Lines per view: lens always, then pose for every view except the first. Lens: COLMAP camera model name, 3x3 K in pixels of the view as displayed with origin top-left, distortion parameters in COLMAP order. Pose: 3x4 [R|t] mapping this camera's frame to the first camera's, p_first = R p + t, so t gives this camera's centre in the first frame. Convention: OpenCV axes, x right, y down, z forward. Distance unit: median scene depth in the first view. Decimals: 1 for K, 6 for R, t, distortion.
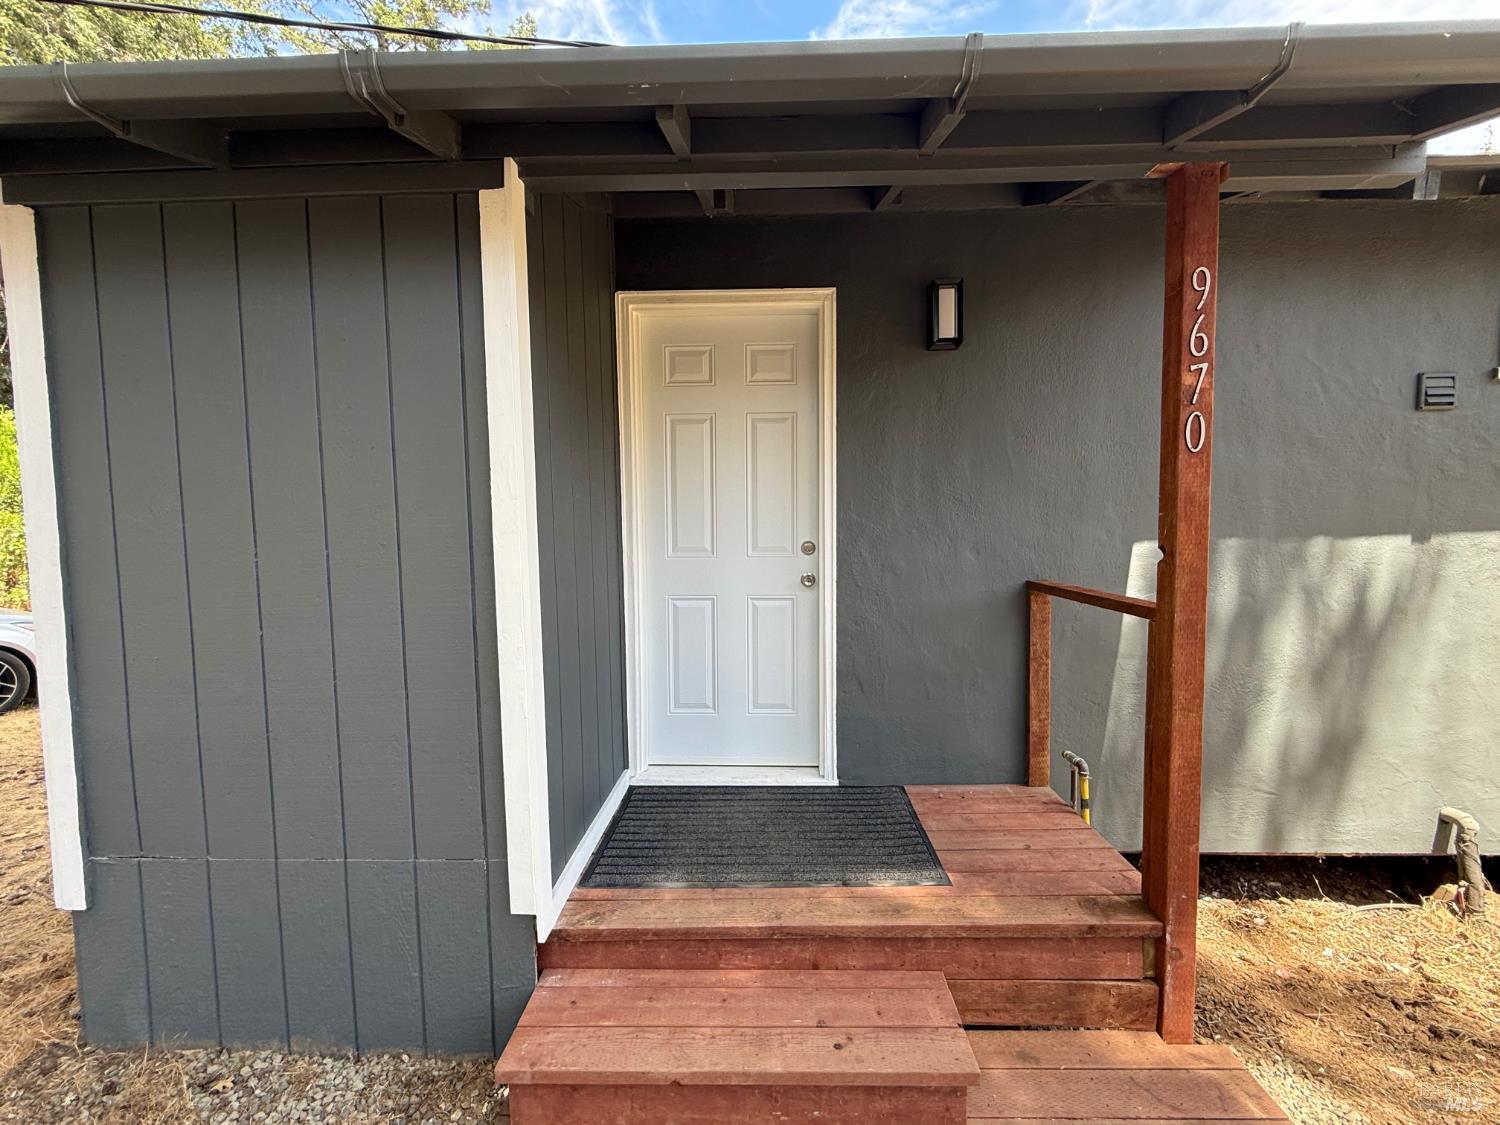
lens RADIAL K [[670.0, 0, 754.8], [0, 670.0, 567.5], [0, 0, 1]] dist [0.000124, 0.000501]
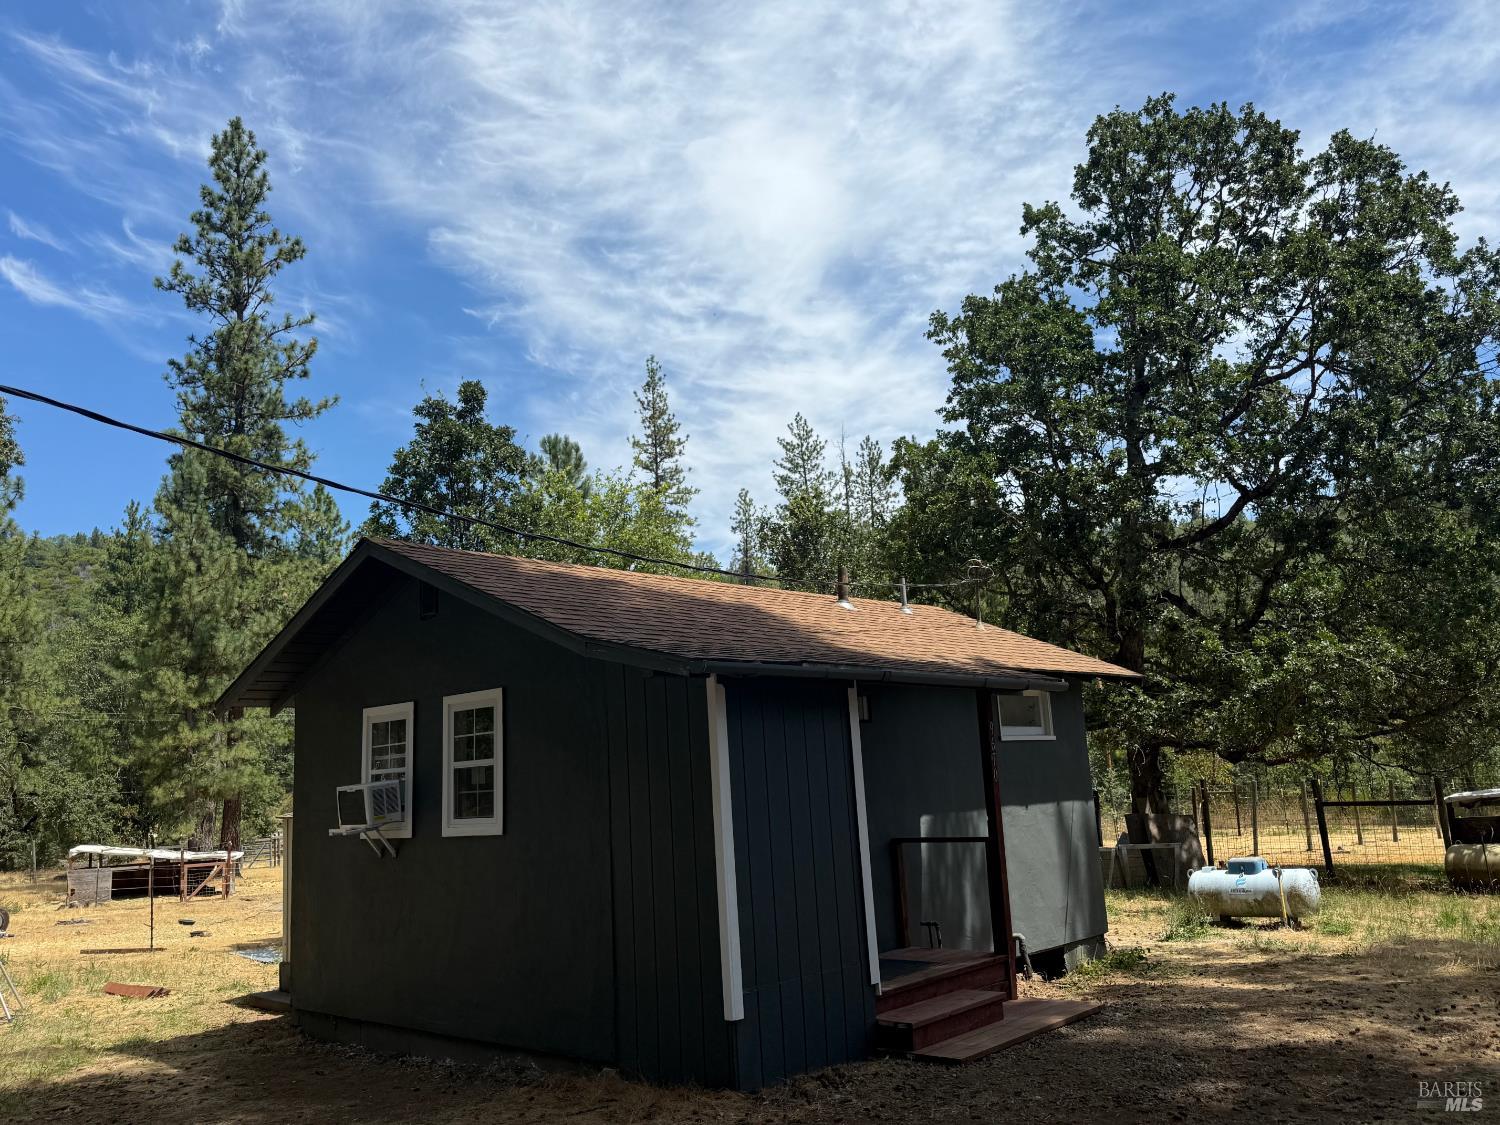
lens RADIAL K [[1187.5, 0, 776.0], [0, 1187.5, 569.3], [0, 0, 1]] dist [0.089028, -0.097274]
pose [[0.643694, 0.109137, 0.757461, -2.724983], [0.099286, 0.969504, -0.224062, 0.003179], [-0.758815, 0.219432, 0.613228, -1.156696]]
